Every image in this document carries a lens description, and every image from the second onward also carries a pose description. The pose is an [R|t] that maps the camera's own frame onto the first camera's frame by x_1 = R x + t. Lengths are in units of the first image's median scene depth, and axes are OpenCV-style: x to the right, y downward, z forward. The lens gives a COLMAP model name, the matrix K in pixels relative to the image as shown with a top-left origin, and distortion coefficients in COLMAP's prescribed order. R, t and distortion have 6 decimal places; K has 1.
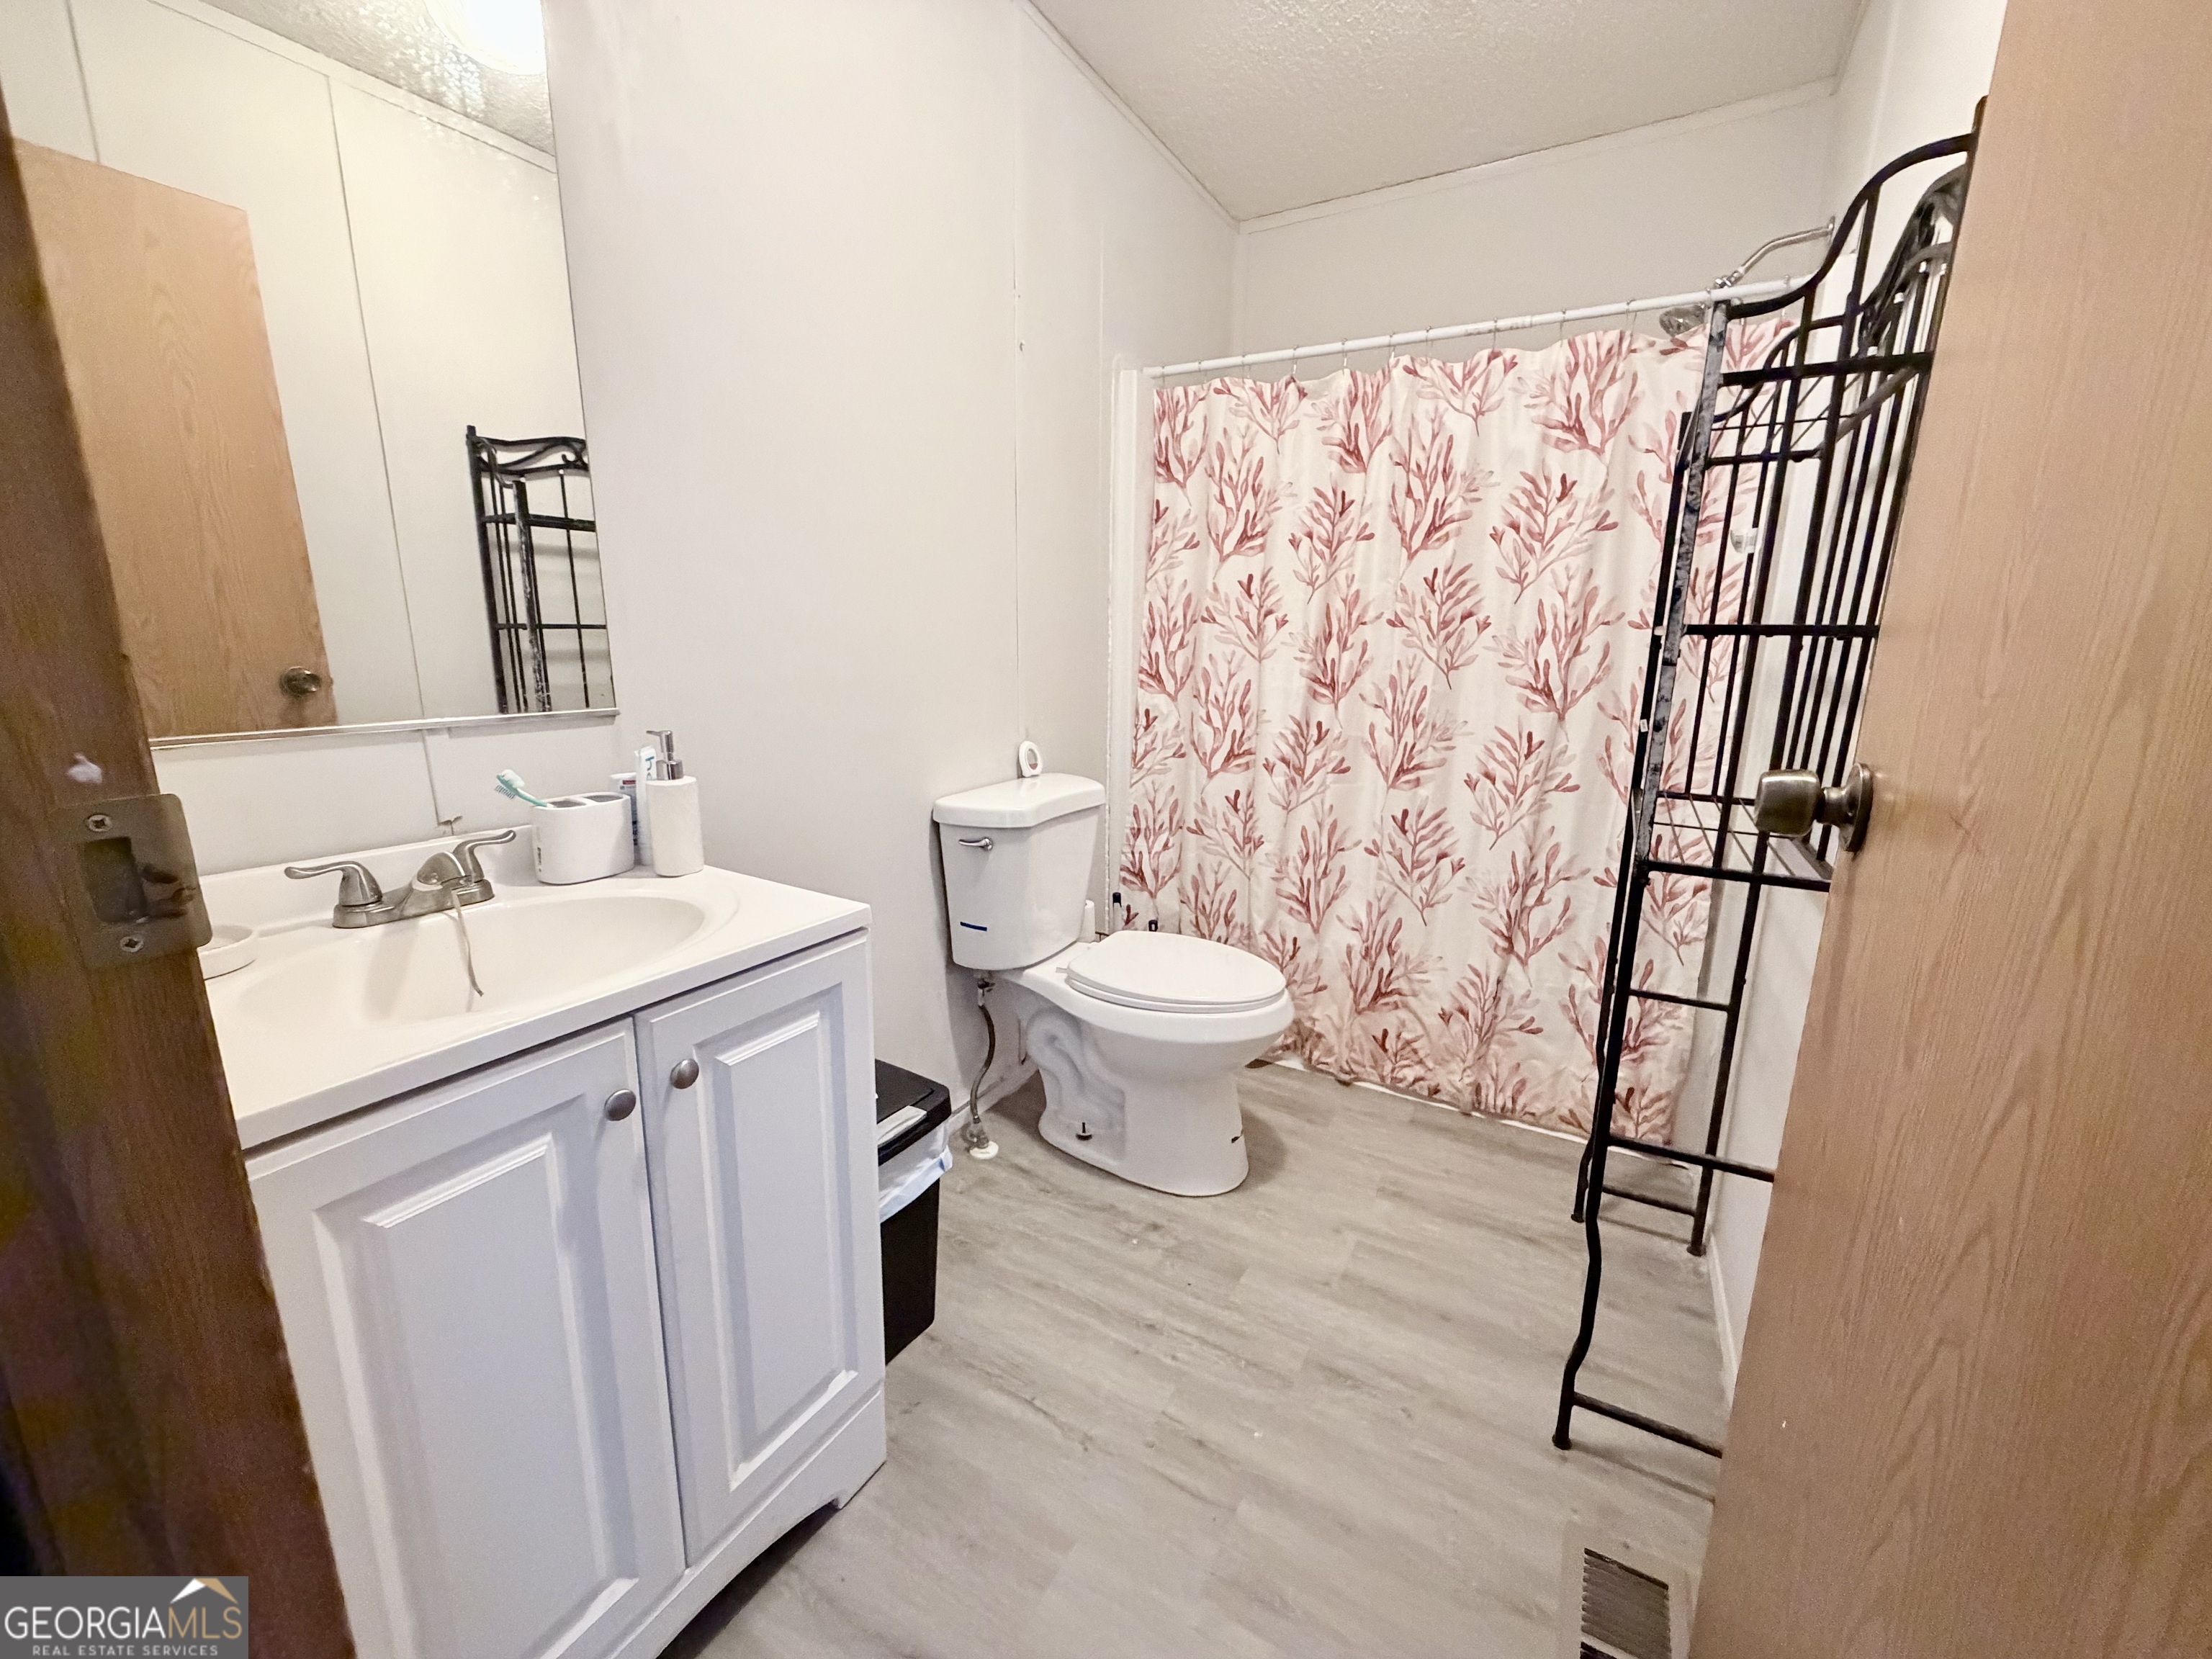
lens RADIAL K [[875.6, 0, 1101.2], [0, 875.6, 829.5], [0, 0, 1]] dist [-0.002927, 0.000258]
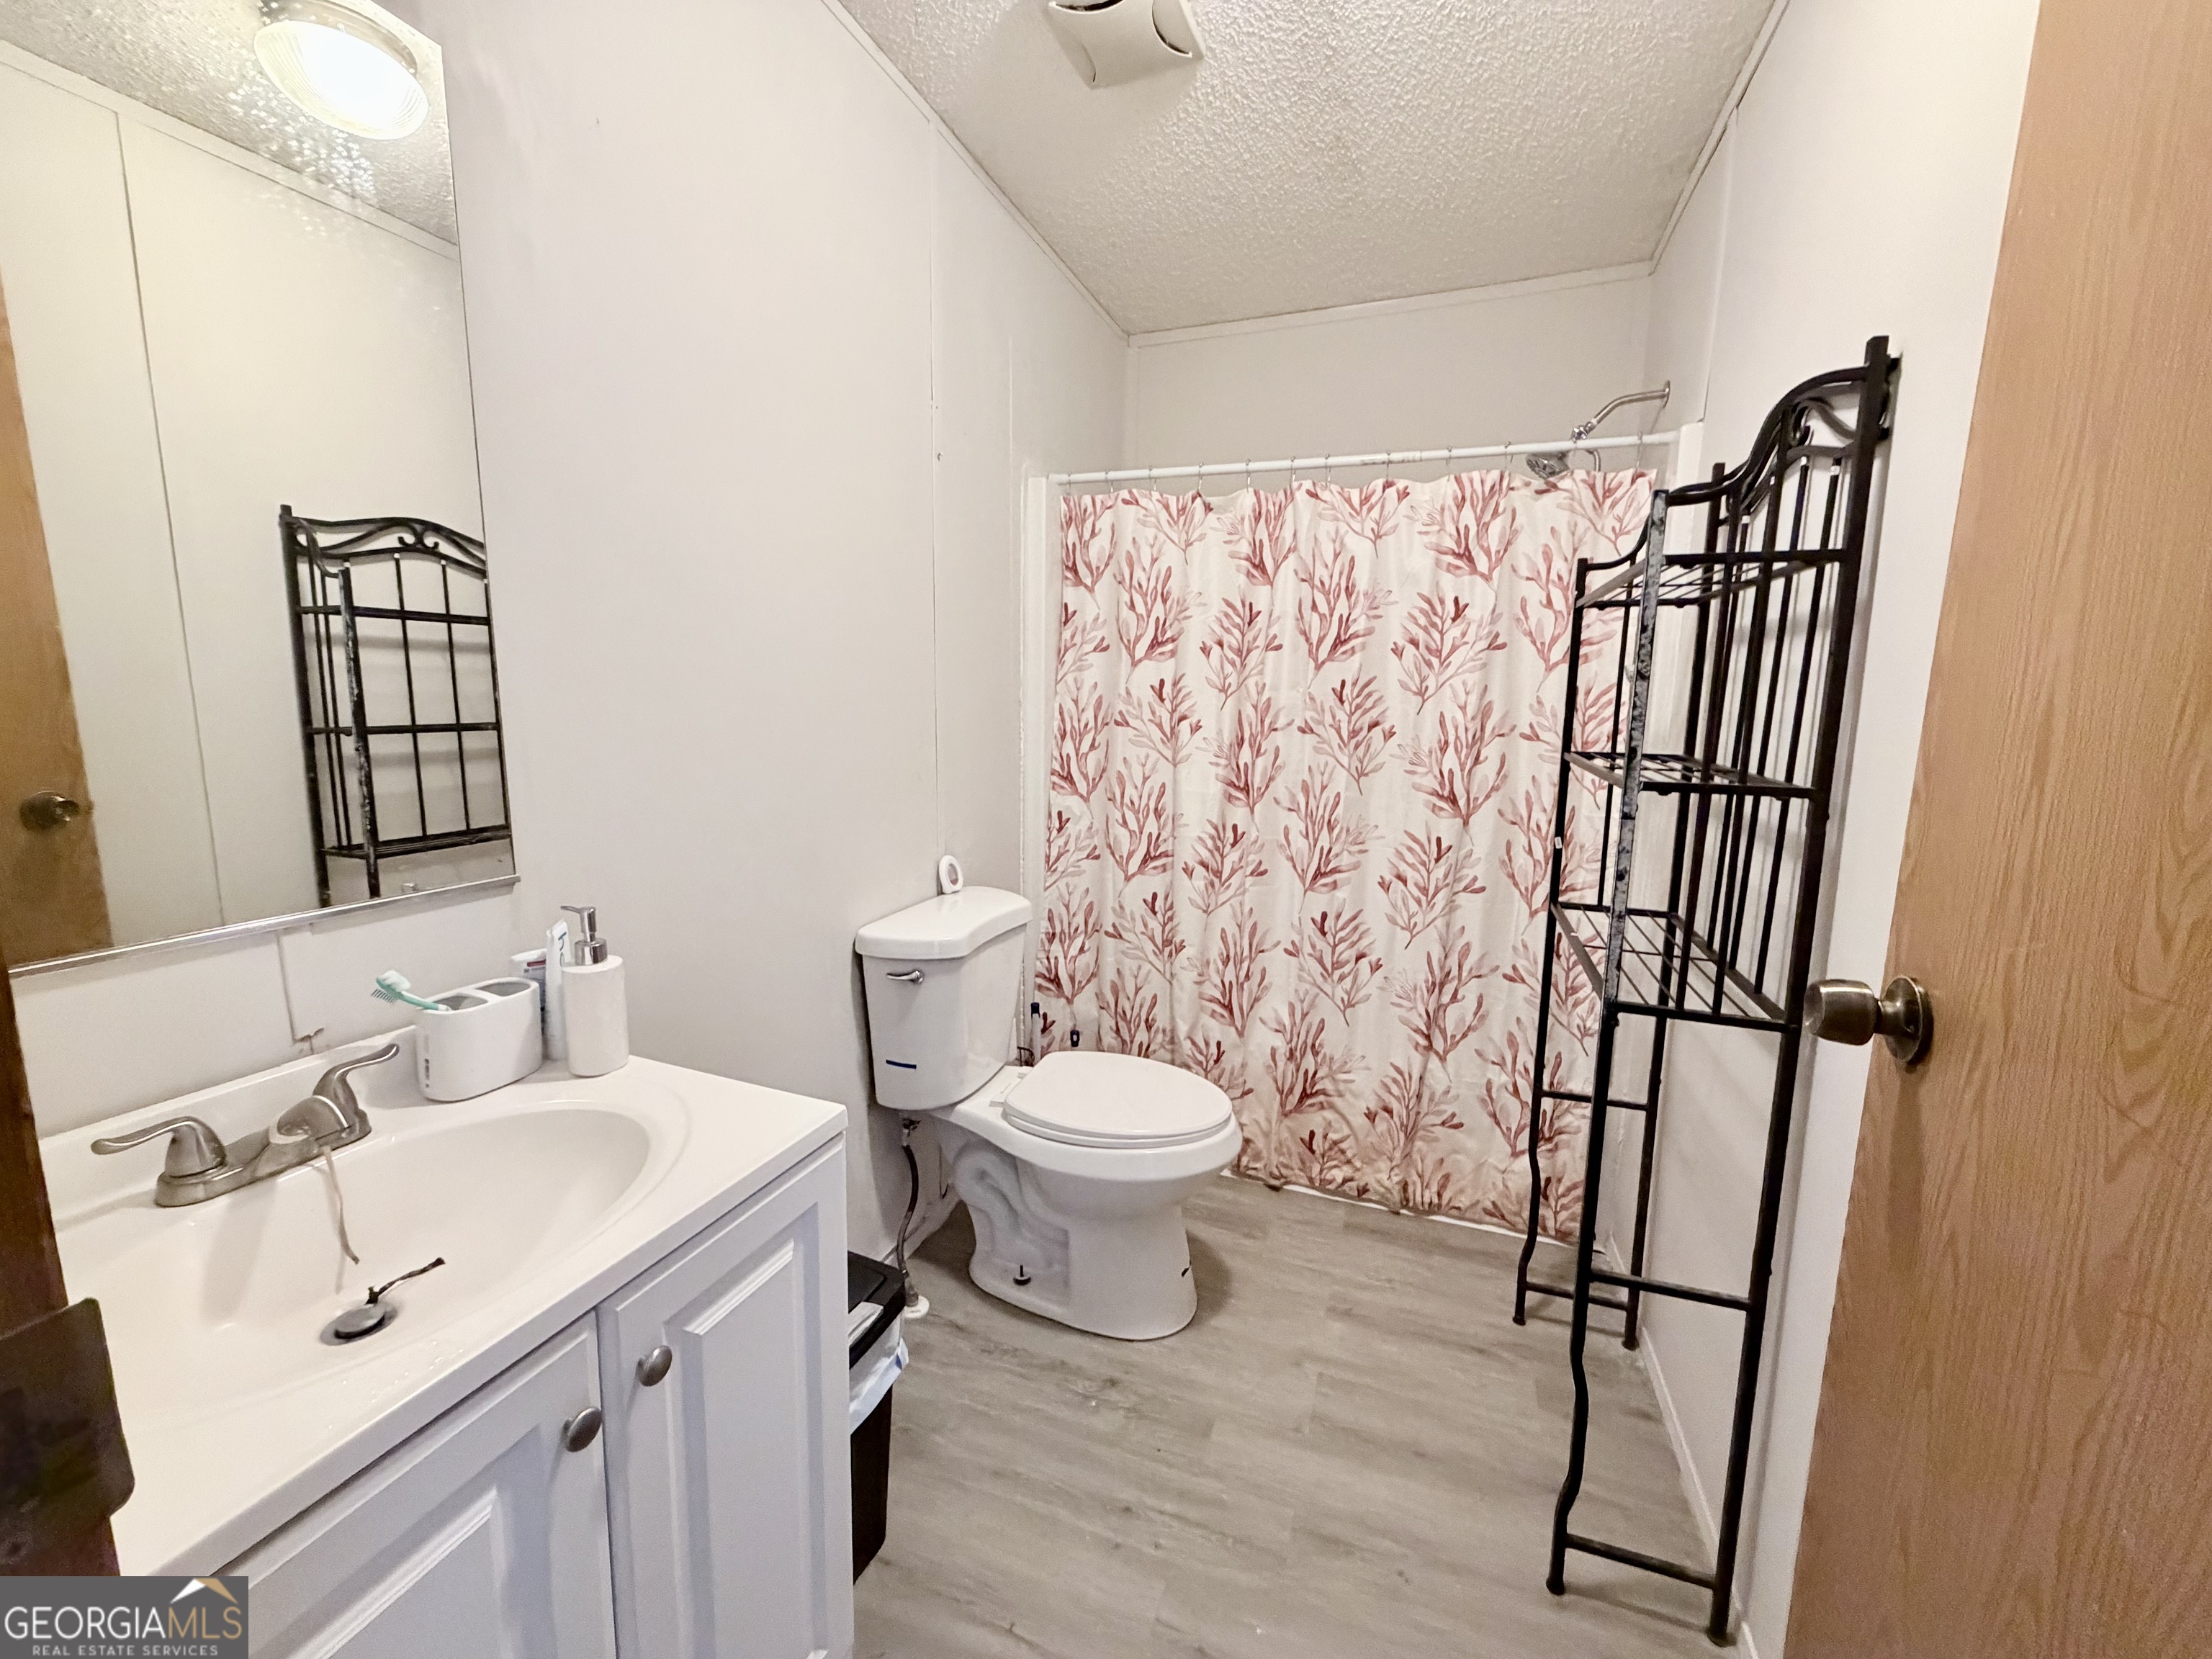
lens RADIAL K [[875.6, 0, 1101.2], [0, 875.6, 829.5], [0, 0, 1]] dist [-0.002927, 0.000258]
pose [[0.986195, -0.021289, 0.164217, -0.075598], [0.031697, 0.997633, -0.061023, -0.066470], [-0.162529, 0.065386, 0.984535, 0.034029]]
